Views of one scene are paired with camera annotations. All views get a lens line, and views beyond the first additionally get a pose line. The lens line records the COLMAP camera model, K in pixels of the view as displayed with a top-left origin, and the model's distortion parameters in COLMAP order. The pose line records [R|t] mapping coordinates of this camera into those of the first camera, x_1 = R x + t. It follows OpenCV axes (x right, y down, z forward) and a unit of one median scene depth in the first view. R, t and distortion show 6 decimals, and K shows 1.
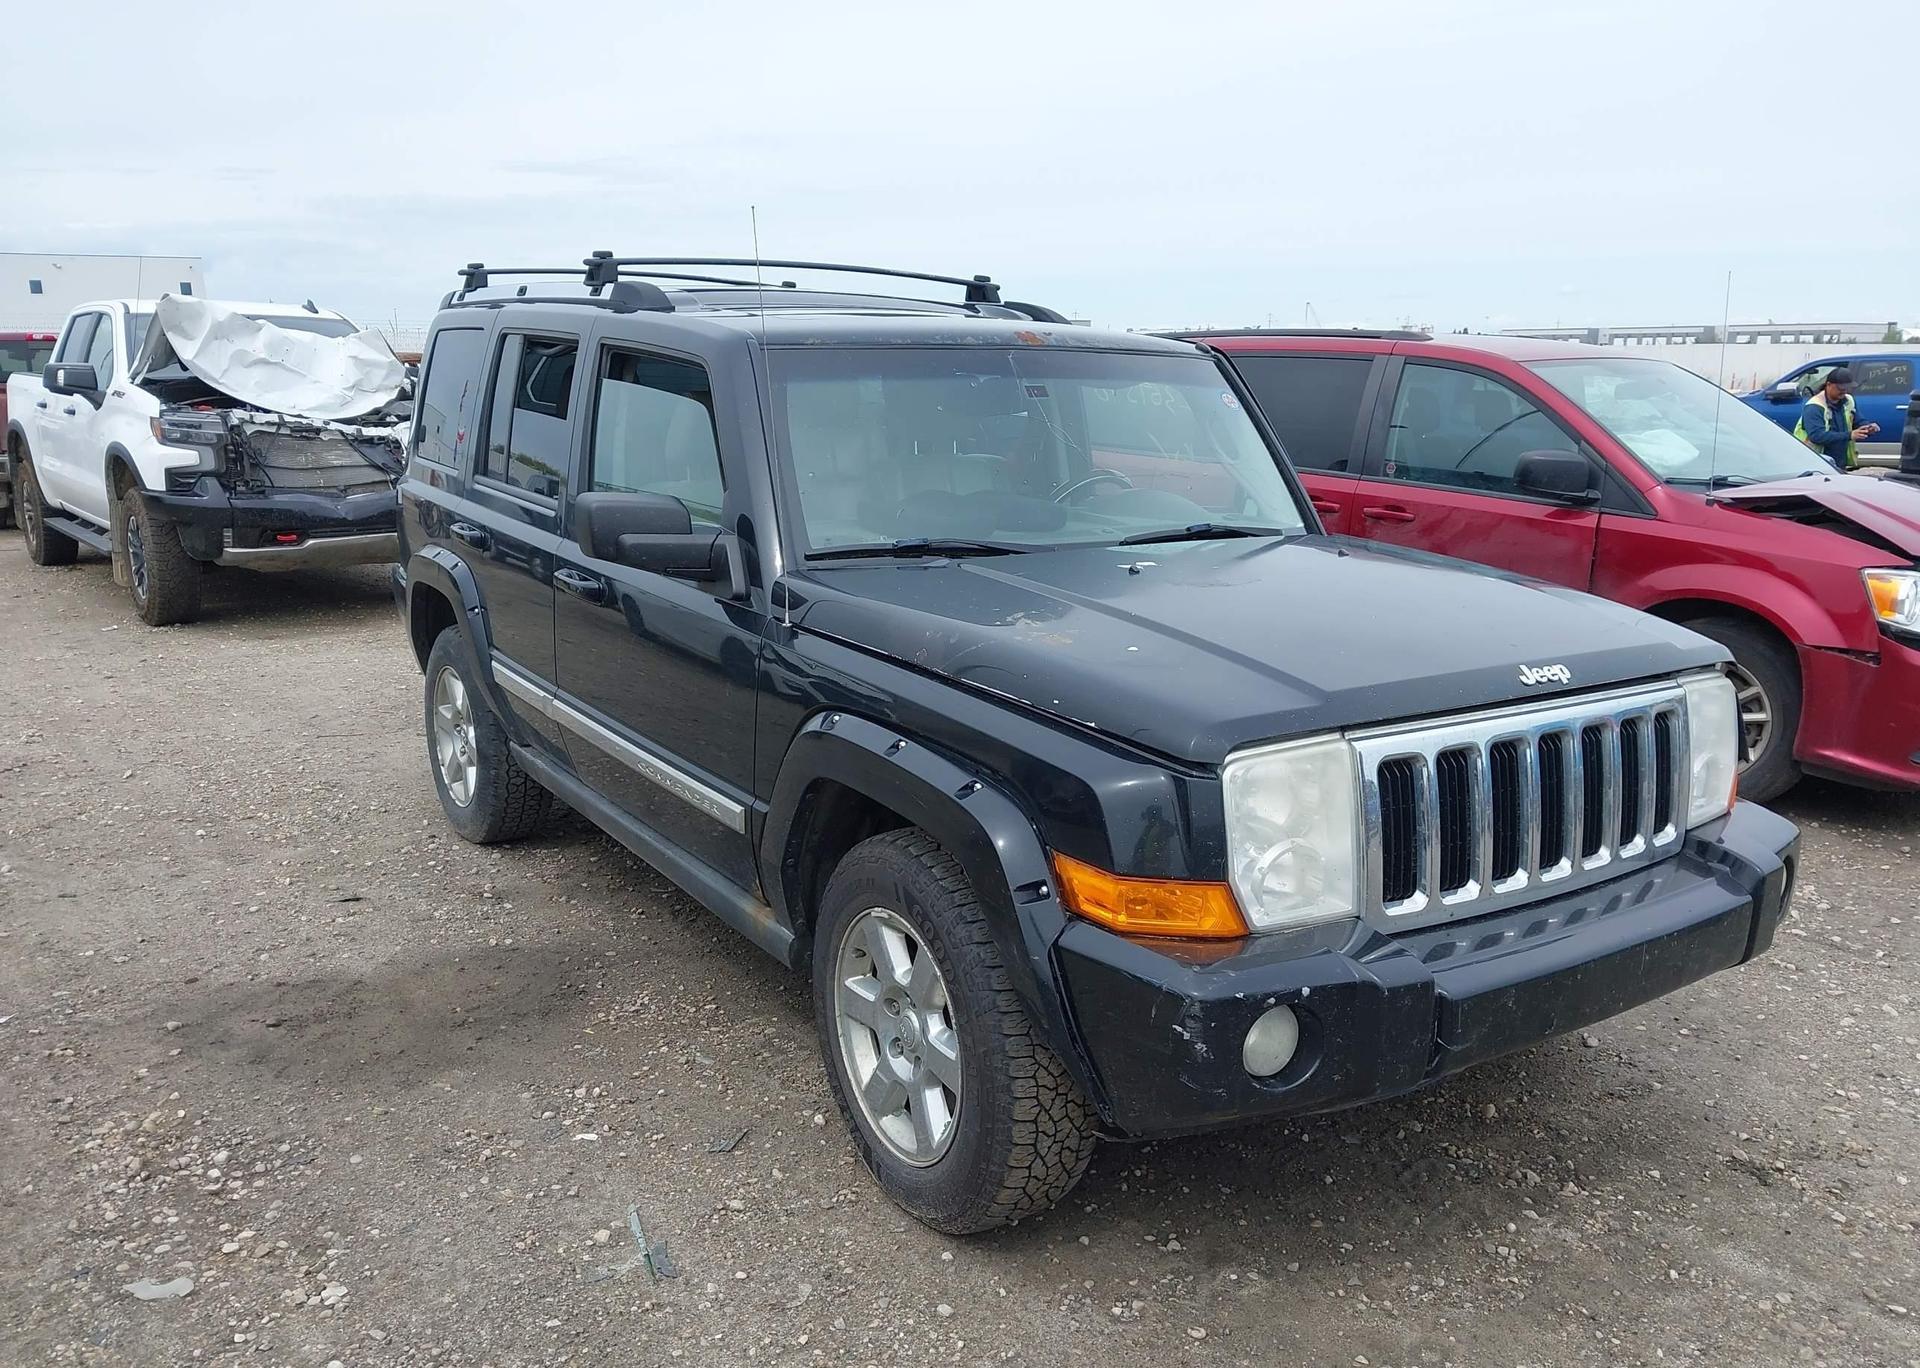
lens RADIAL K [[1510.6, 0, 959.8], [0, 1510.6, 679.7], [0, 0, 1]] dist [0.035443, -0.039542]
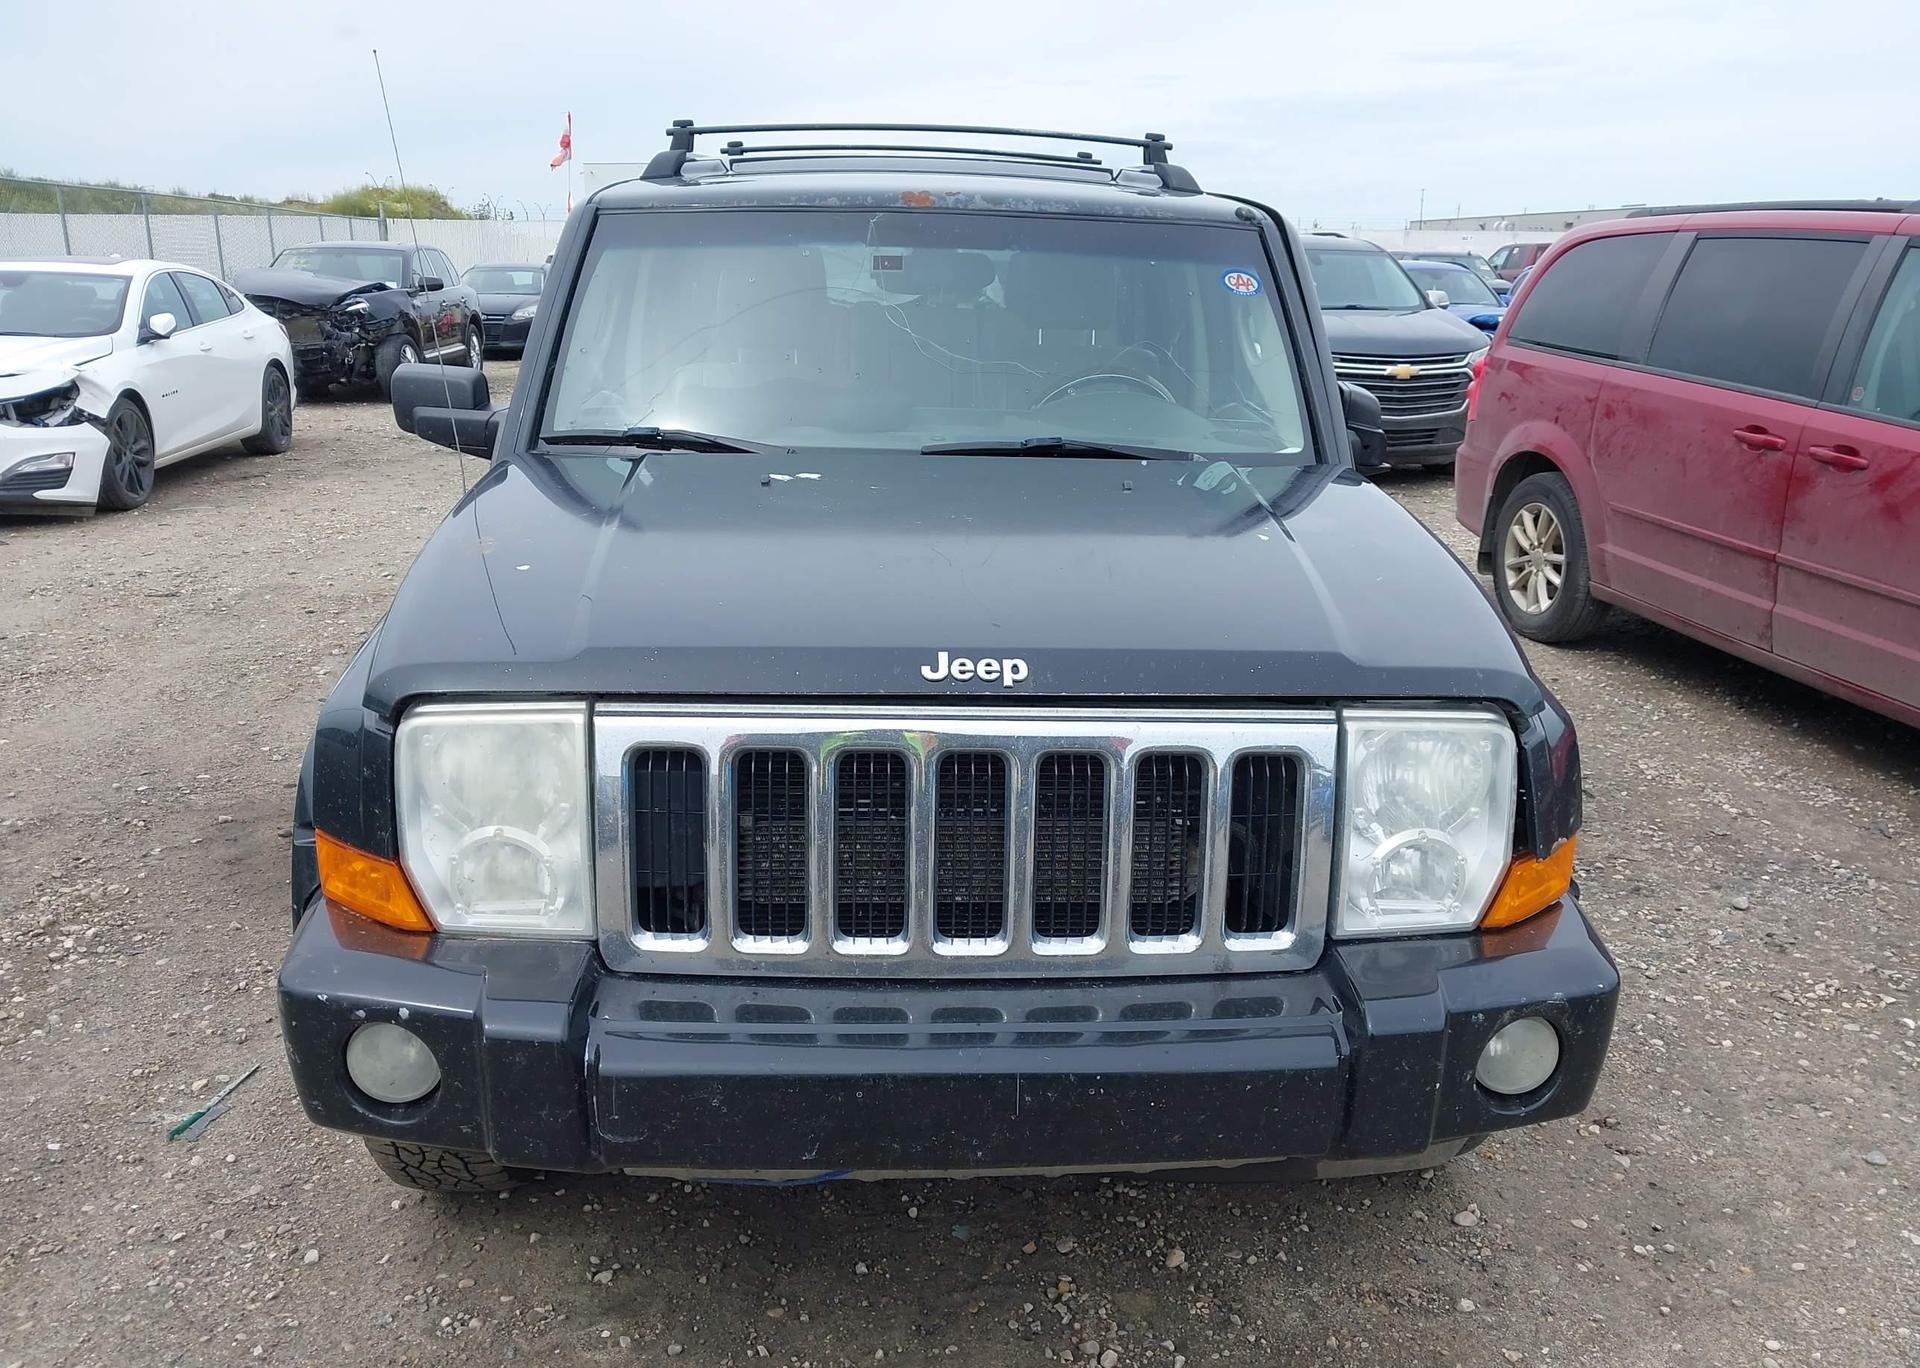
lens RADIAL K [[1510.6, 0, 957.3], [0, 1510.6, 689.8], [0, 0, 1]] dist [0.035443, -0.039542]
pose [[0.858167, 0.143235, -0.492984, 0.527120], [-0.109026, 0.989233, 0.097631, -0.044434], [0.501660, -0.030036, 0.864543, 0.287991]]
